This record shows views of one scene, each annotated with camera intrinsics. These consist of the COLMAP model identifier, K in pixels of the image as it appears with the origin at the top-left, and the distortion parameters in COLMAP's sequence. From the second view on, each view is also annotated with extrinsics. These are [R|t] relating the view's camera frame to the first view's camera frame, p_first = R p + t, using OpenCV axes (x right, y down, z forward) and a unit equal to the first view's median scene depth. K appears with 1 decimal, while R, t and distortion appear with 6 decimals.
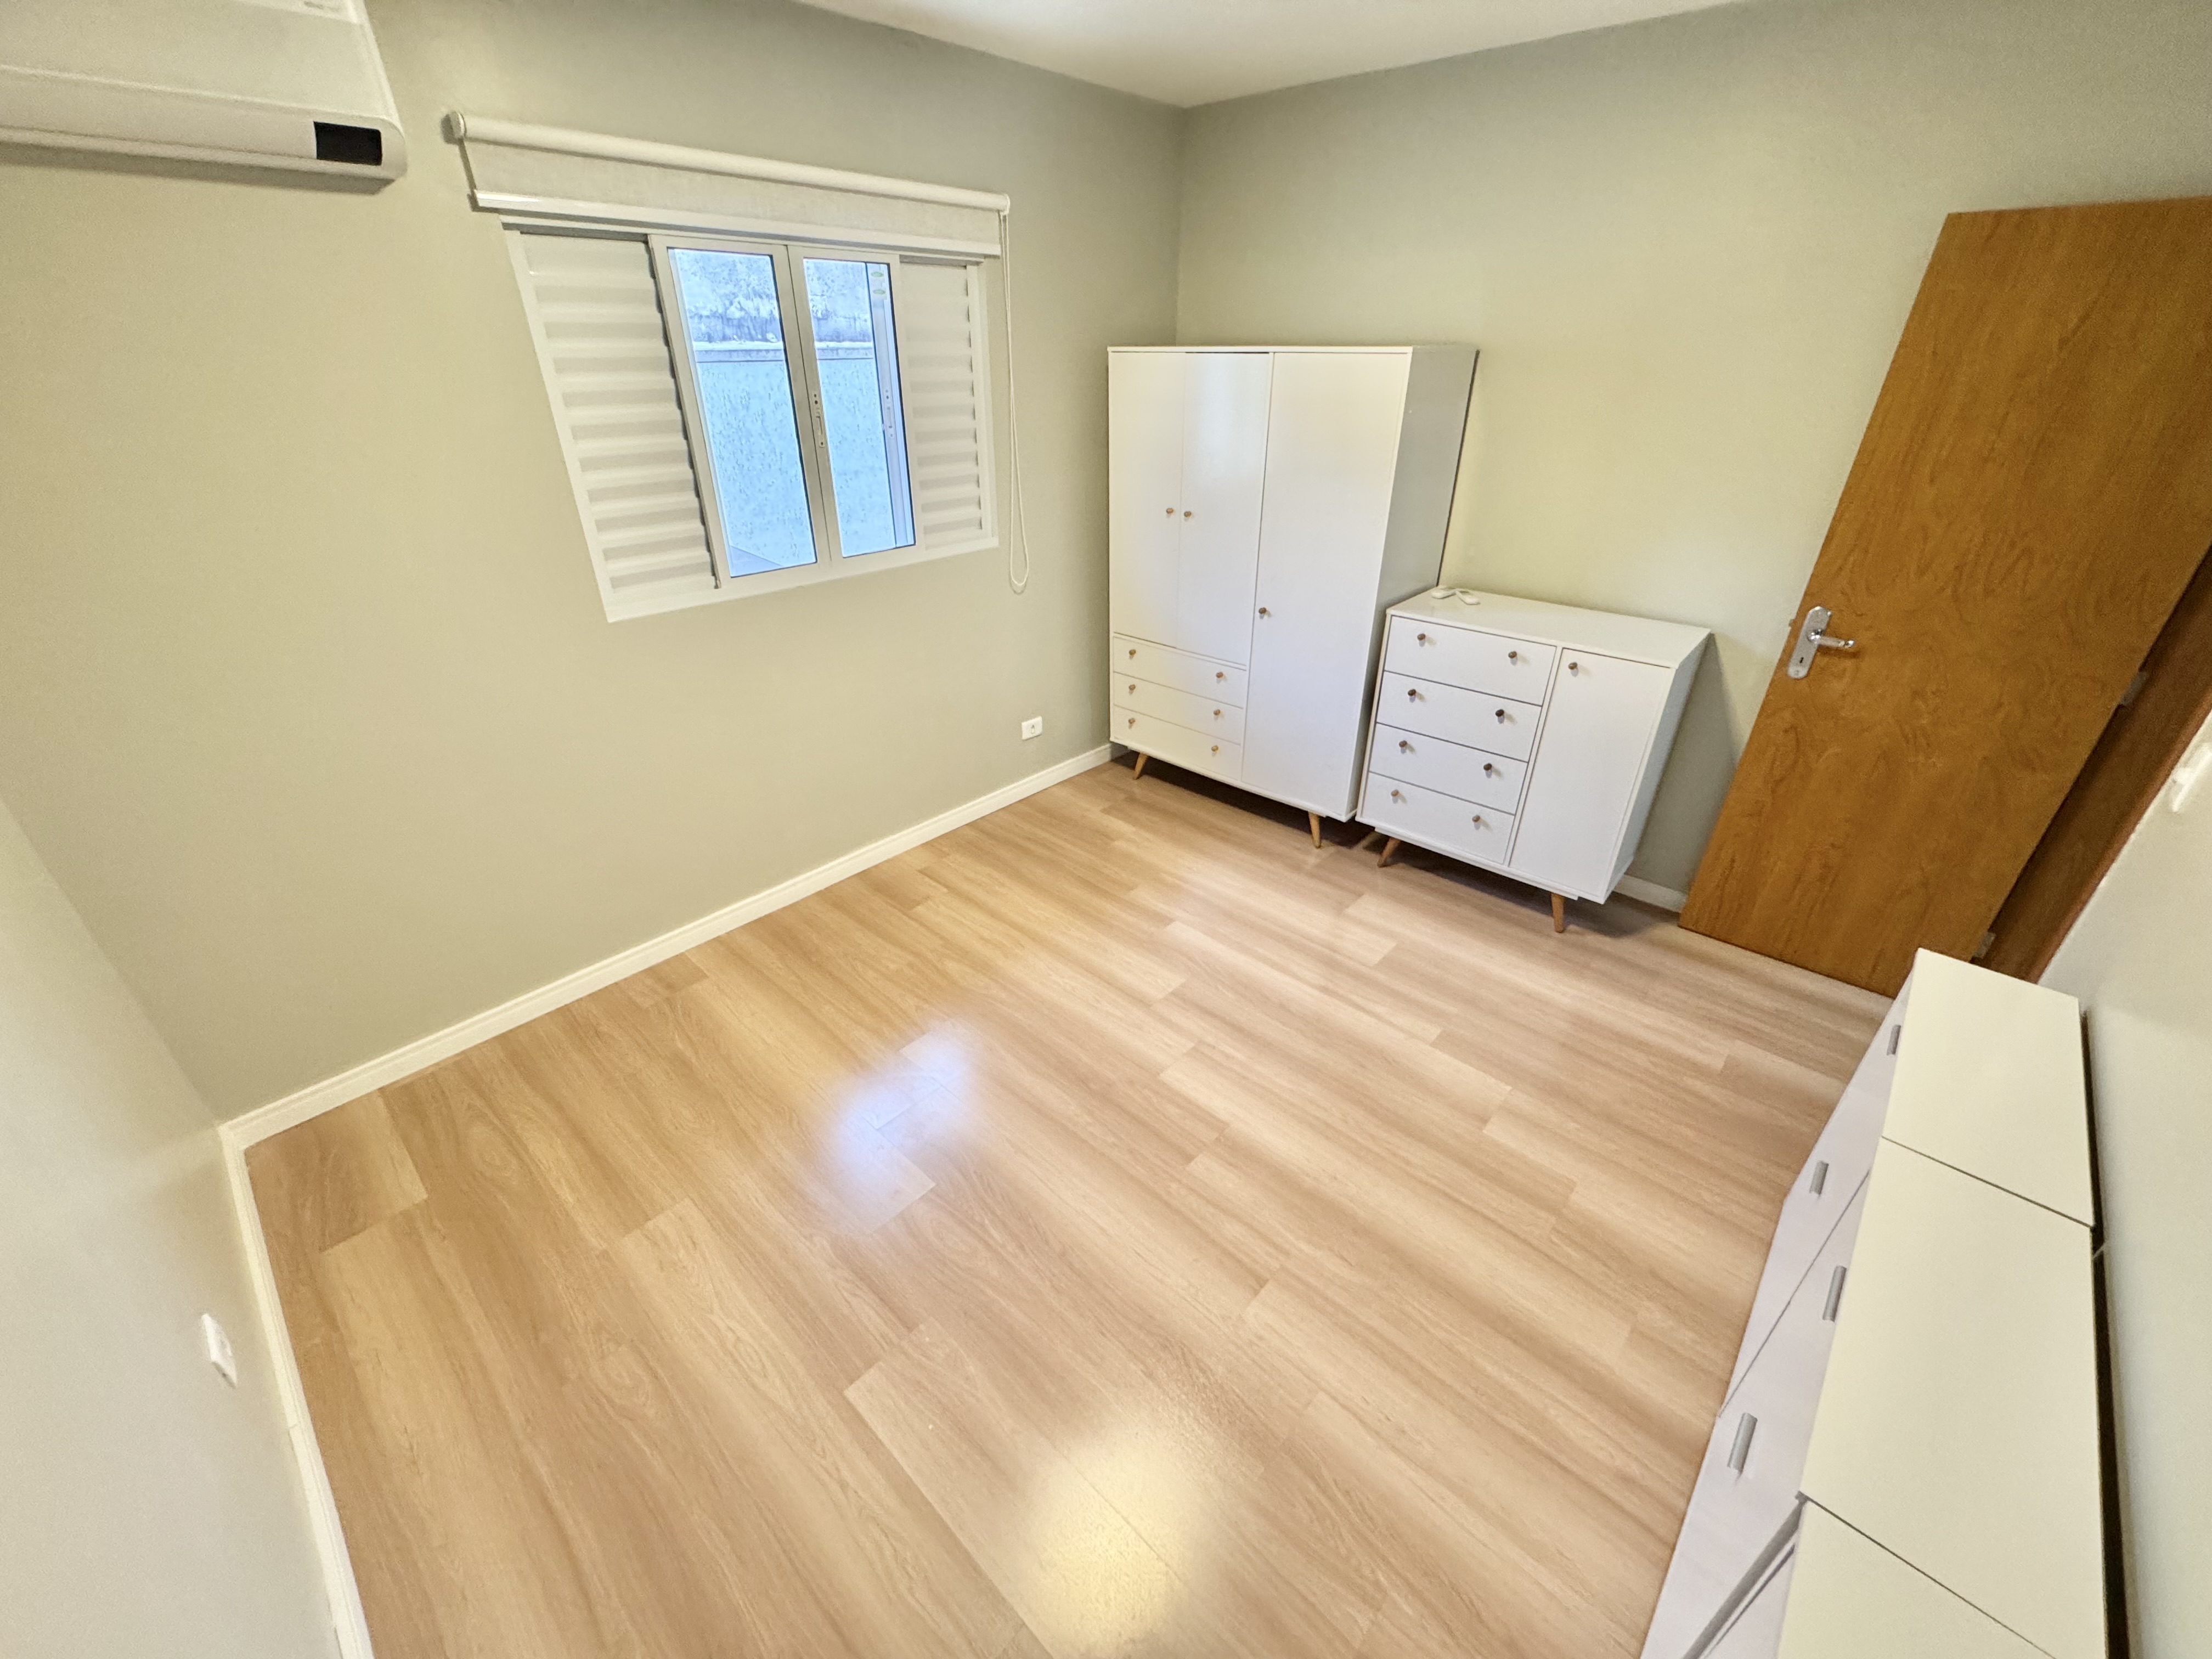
lens RADIAL K [[883.8, 0, 1107.9], [0, 883.8, 829.3], [0, 0, 1]] dist [-0.003183, 0.000834]
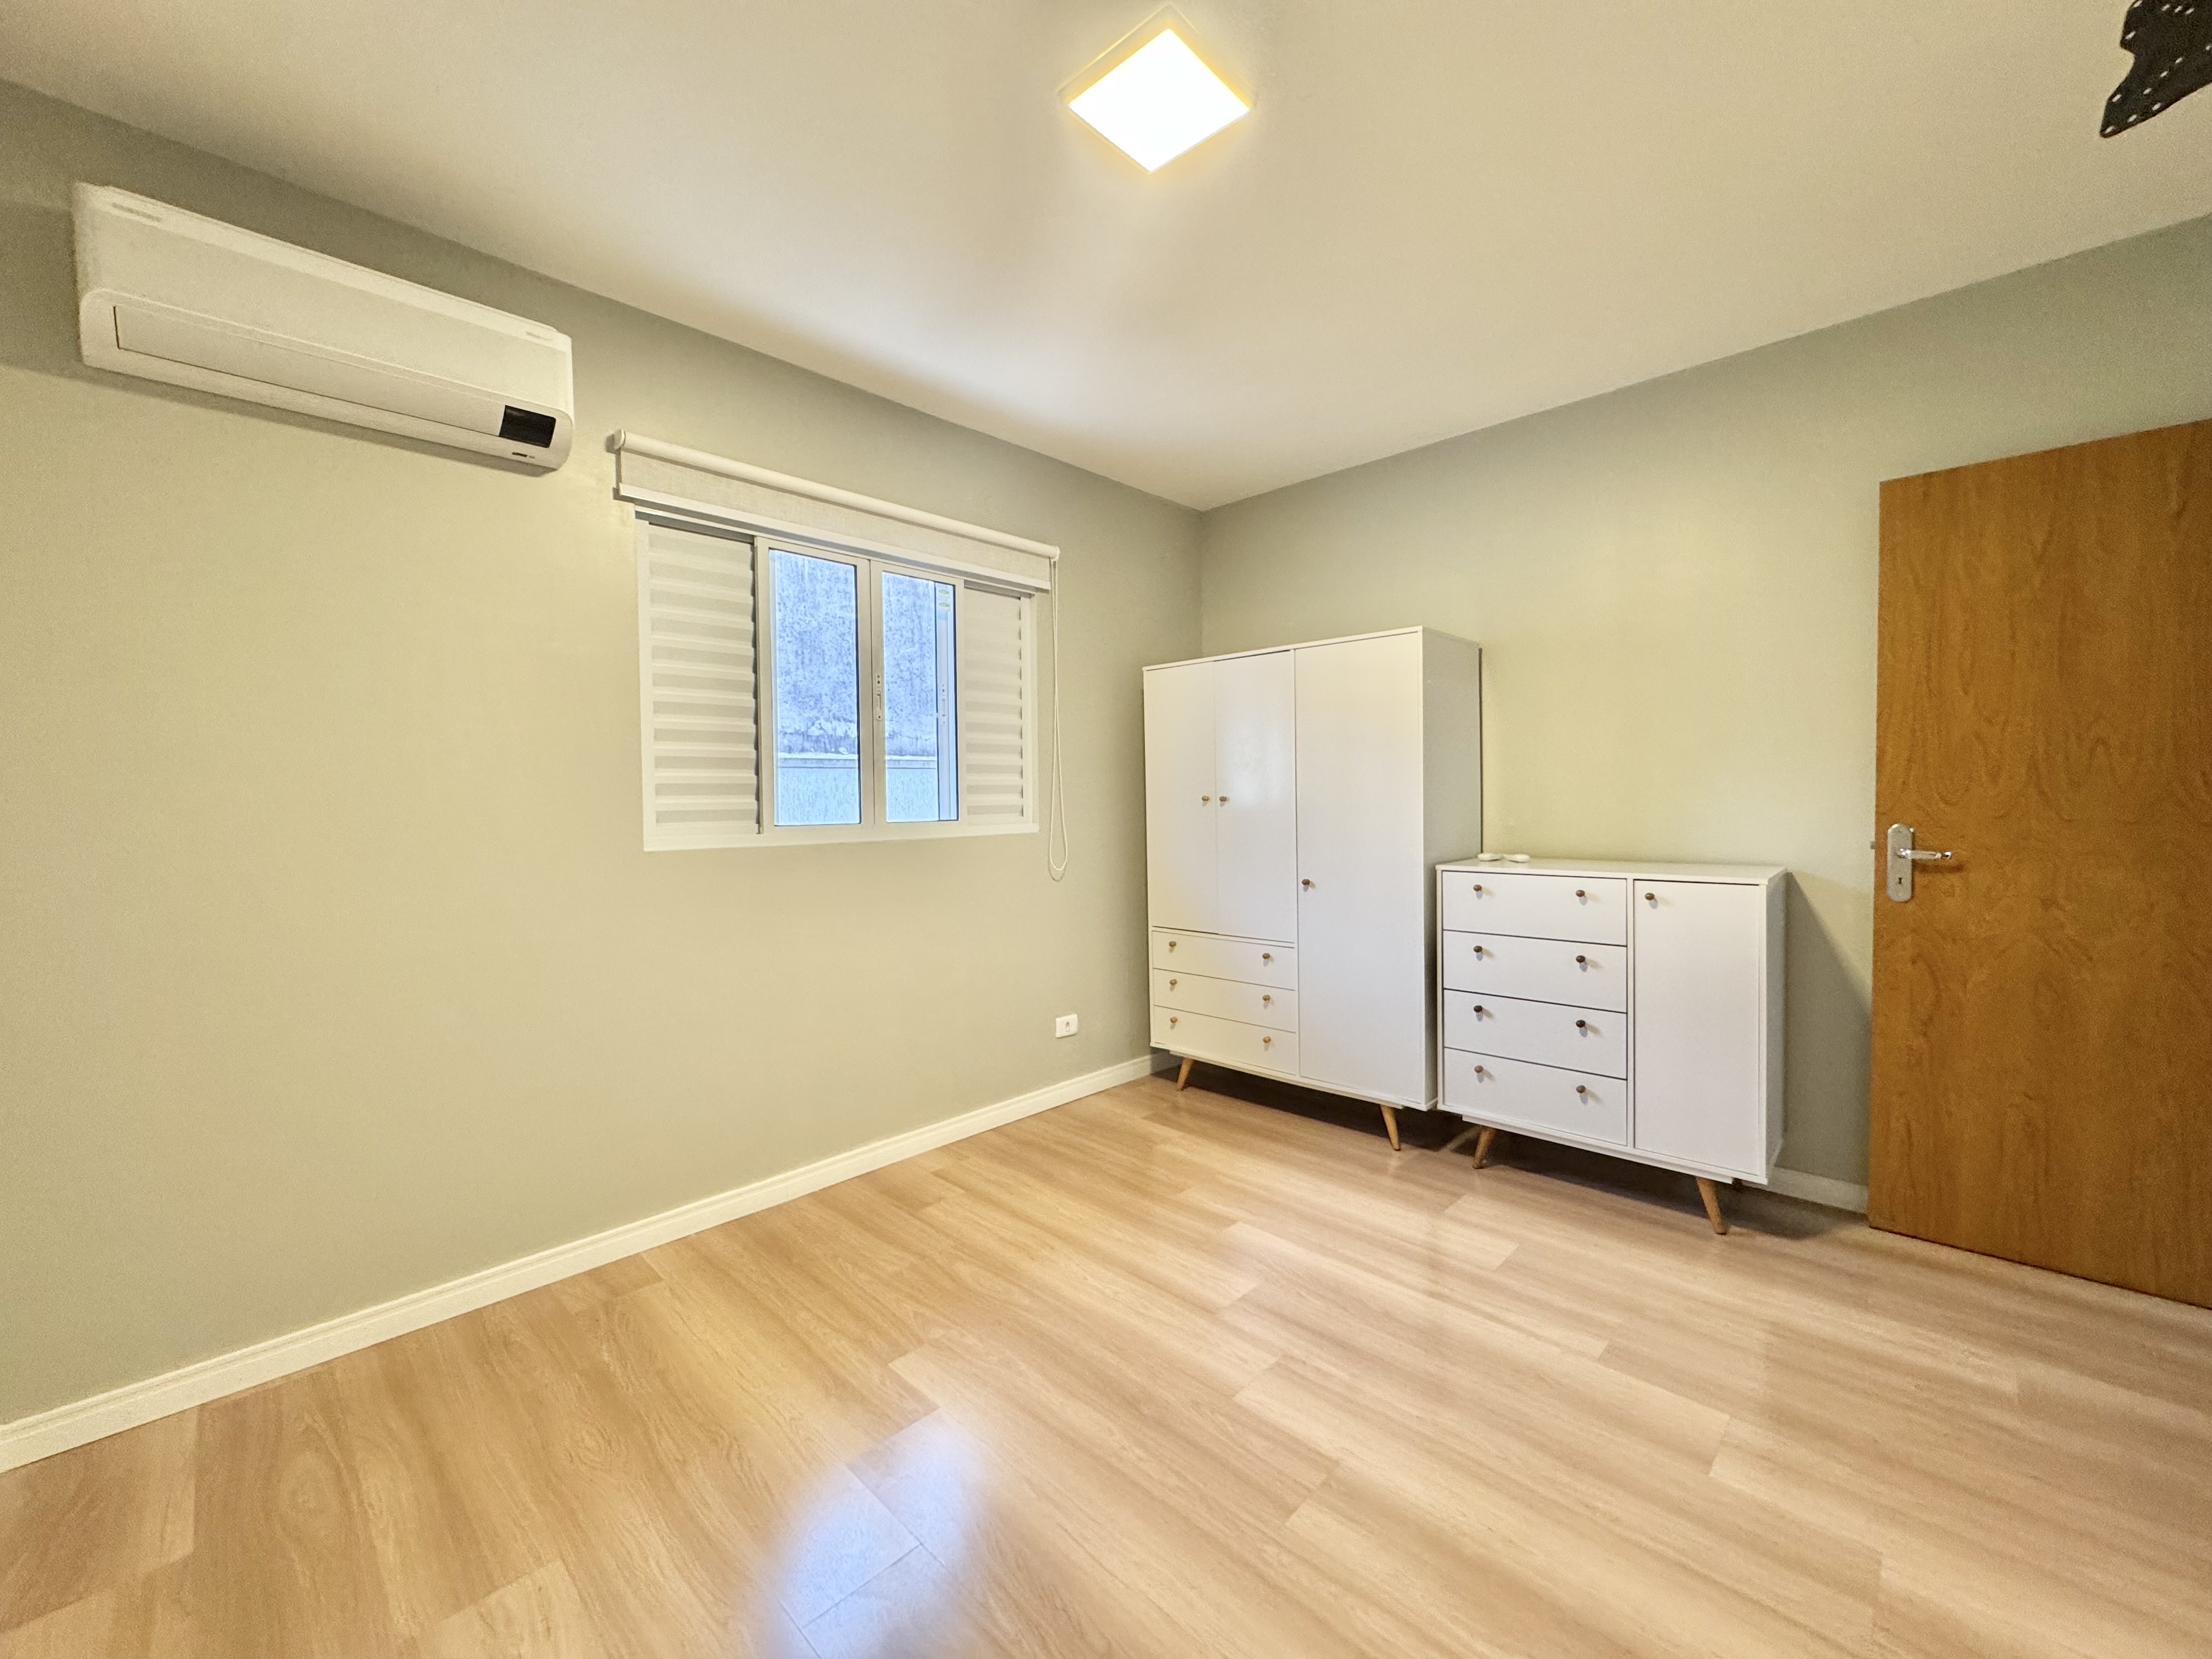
lens RADIAL K [[883.8, 0, 1106.9], [0, 883.8, 827.5], [0, 0, 1]] dist [-0.003183, 0.000834]
pose [[0.999392, -0.015571, -0.031192, -0.016366], [-0.000223, 0.891842, -0.452347, 0.172022], [0.034862, 0.452079, 0.891296, 0.115585]]
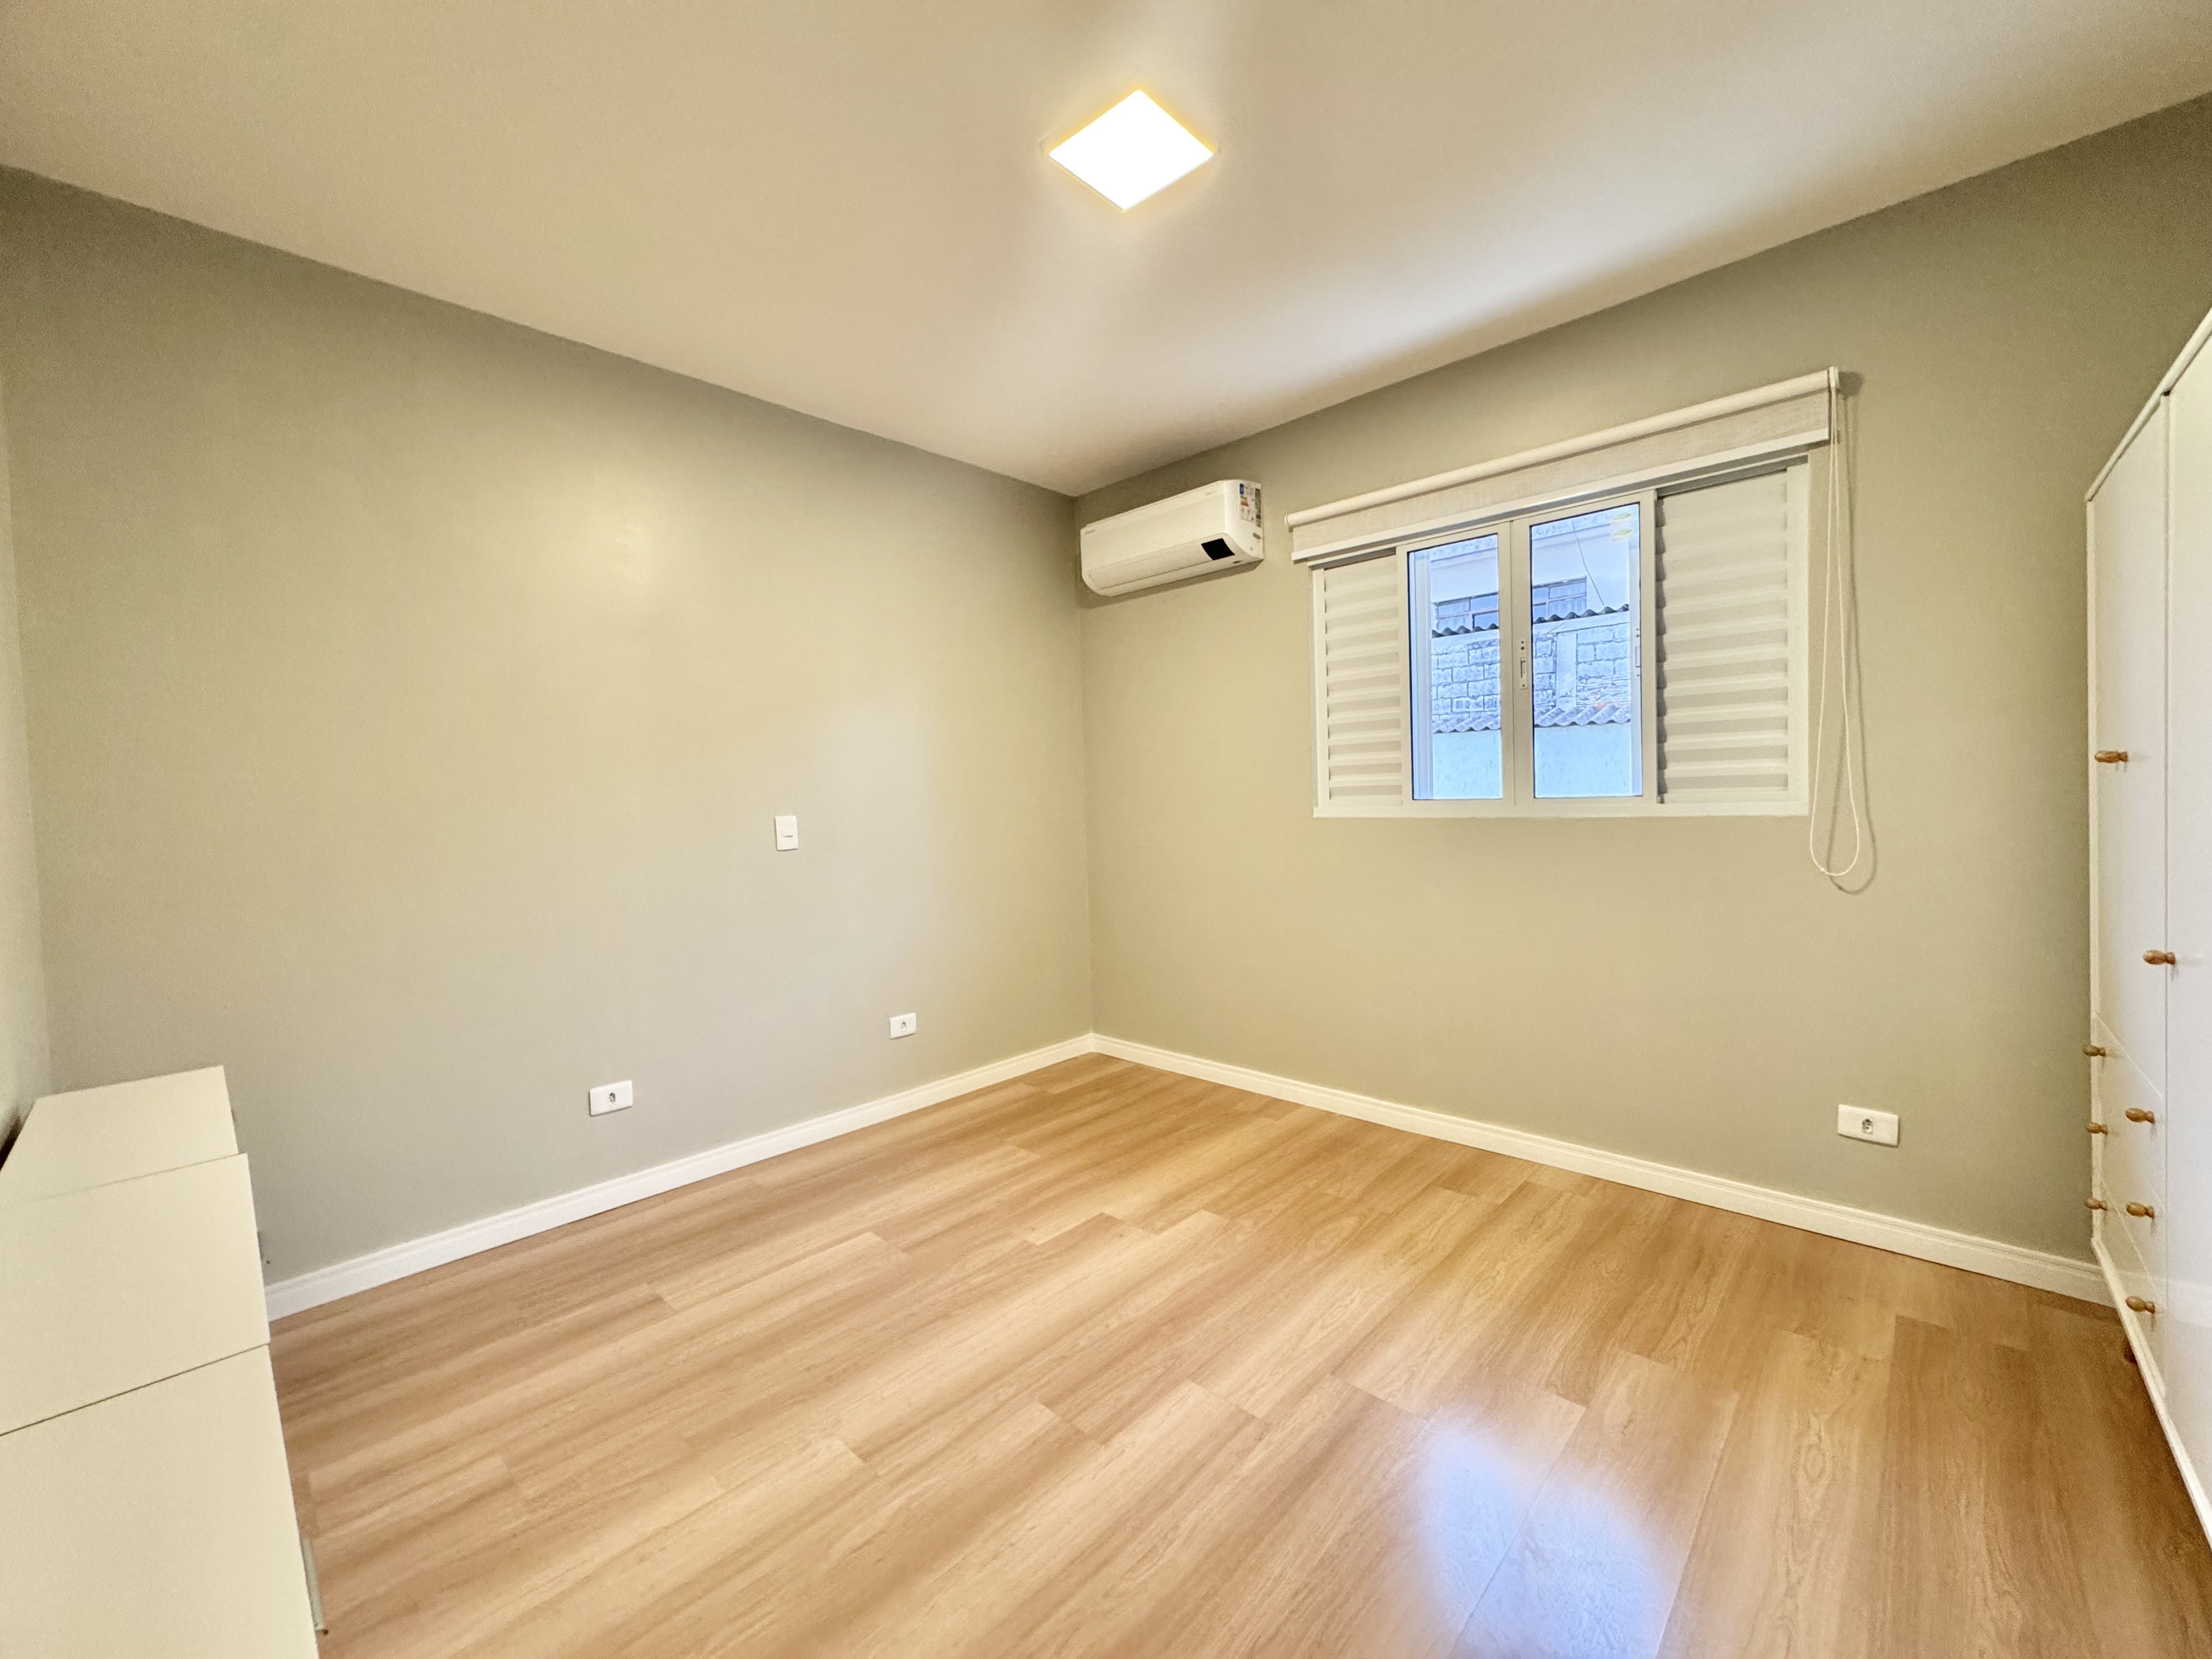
lens RADIAL K [[883.8, 0, 1106.7], [0, 883.8, 835.4], [0, 0, 1]] dist [-0.003183, 0.000834]
pose [[-0.015834, 0.043268, -0.998938, 0.710284], [-0.454257, 0.889696, 0.045737, -0.118166], [0.890730, 0.454499, 0.005567, 0.663280]]
